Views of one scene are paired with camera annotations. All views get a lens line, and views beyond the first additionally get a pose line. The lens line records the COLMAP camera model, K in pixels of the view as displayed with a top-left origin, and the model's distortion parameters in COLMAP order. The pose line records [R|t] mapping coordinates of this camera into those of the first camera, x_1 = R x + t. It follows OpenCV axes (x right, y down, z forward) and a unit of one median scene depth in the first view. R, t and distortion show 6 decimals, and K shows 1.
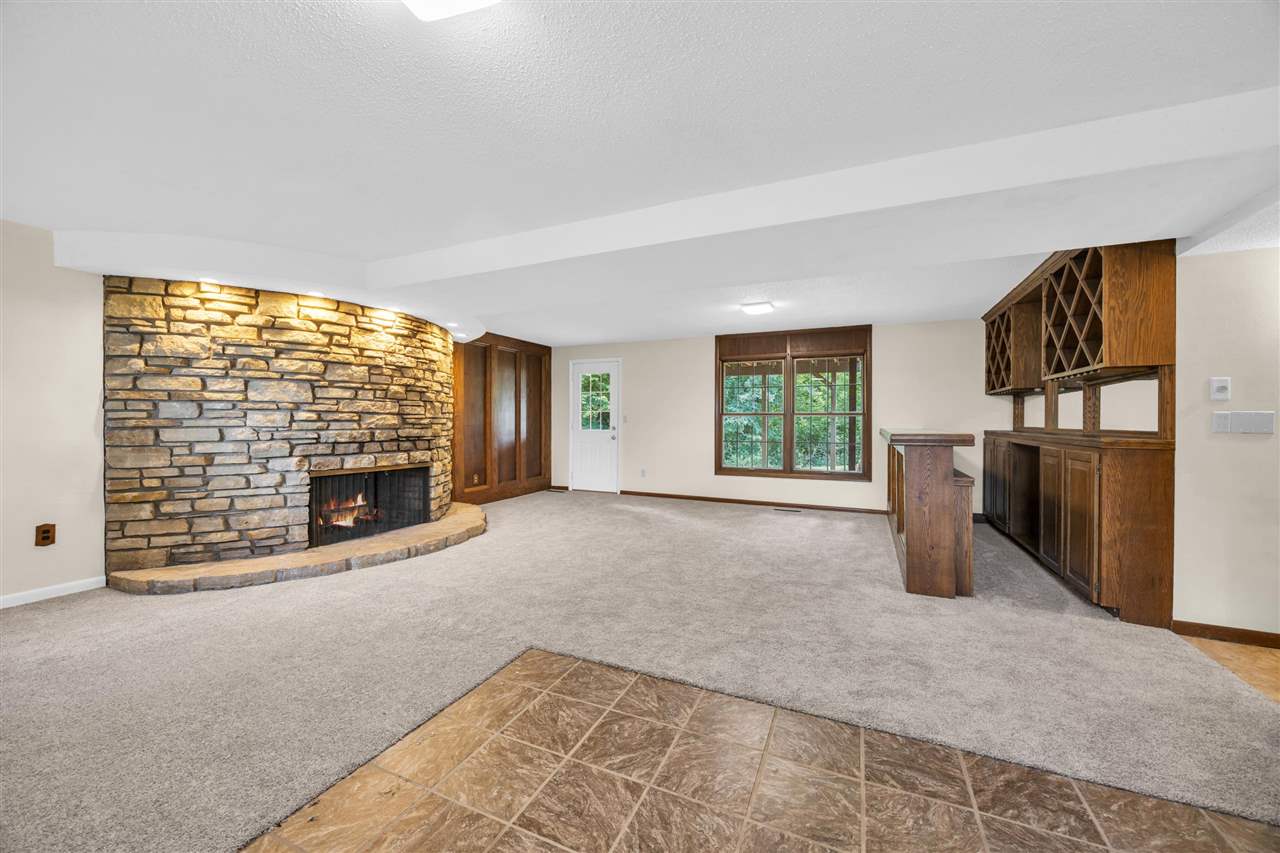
lens RADIAL K [[490.7, 0, 631.4], [0, 490.7, 424.7], [0, 0, 1]] dist [0.000591, -0.000598]
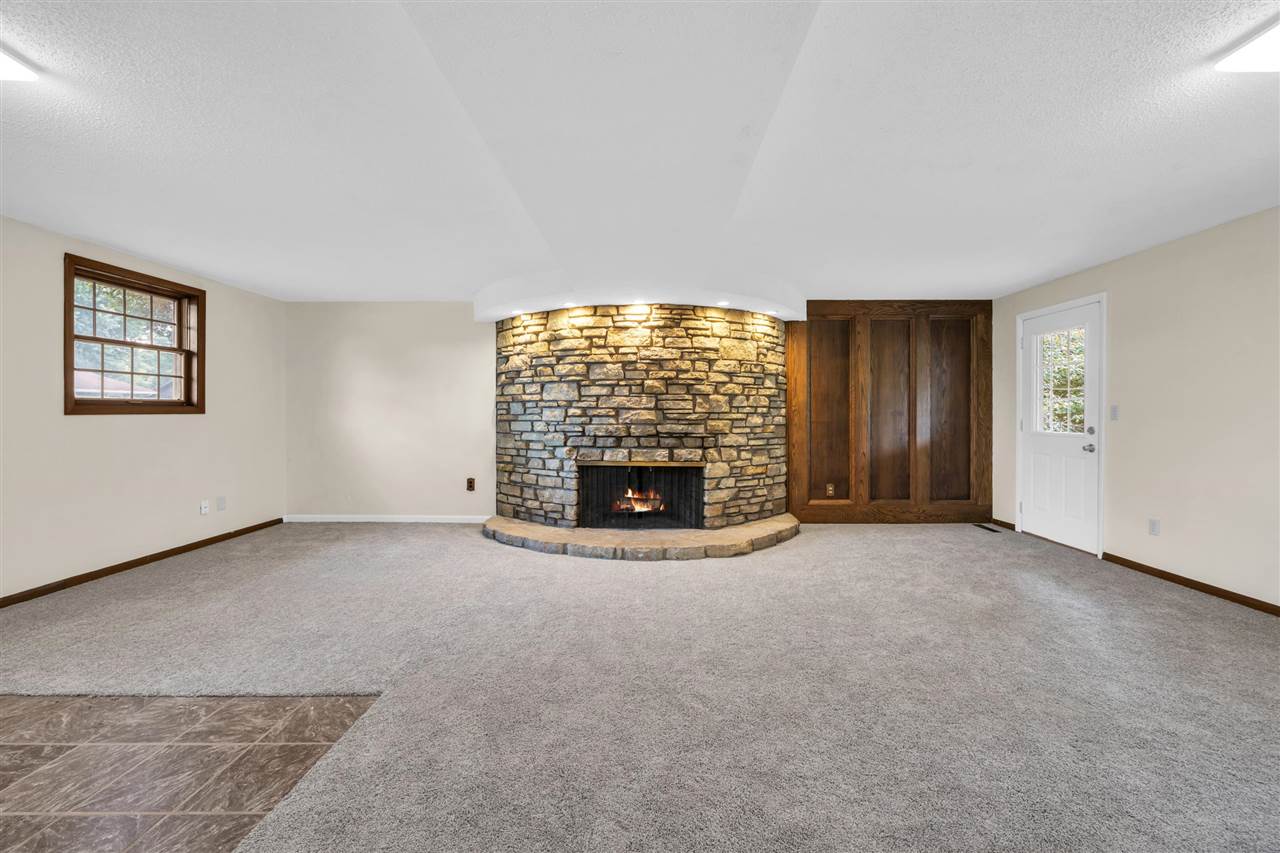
lens RADIAL K [[490.7, 0, 638.6], [0, 490.7, 418.3], [0, 0, 1]] dist [0.000591, -0.000598]
pose [[0.424498, 0.004246, -0.905419, 0.429704], [-0.006823, 0.999976, 0.001490, -0.005303], [0.905403, 0.005545, 0.424516, 0.625674]]
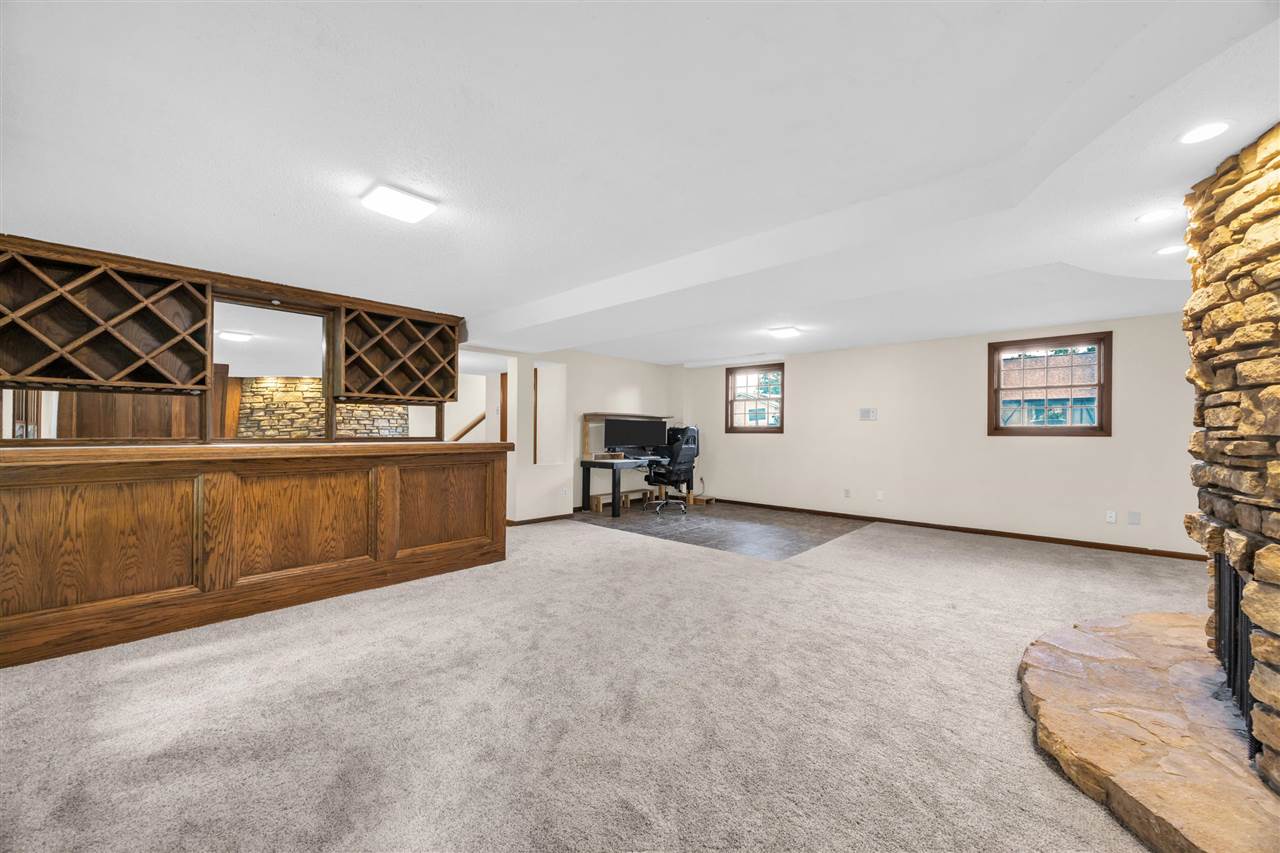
lens RADIAL K [[490.7, 0, 638.2], [0, 490.7, 428.4], [0, 0, 1]] dist [0.000591, -0.000598]
pose [[-0.952787, -0.011061, 0.303439, -0.153731], [-0.009883, 0.999936, 0.005419, -0.022030], [-0.303480, 0.002164, -0.952835, 1.736079]]
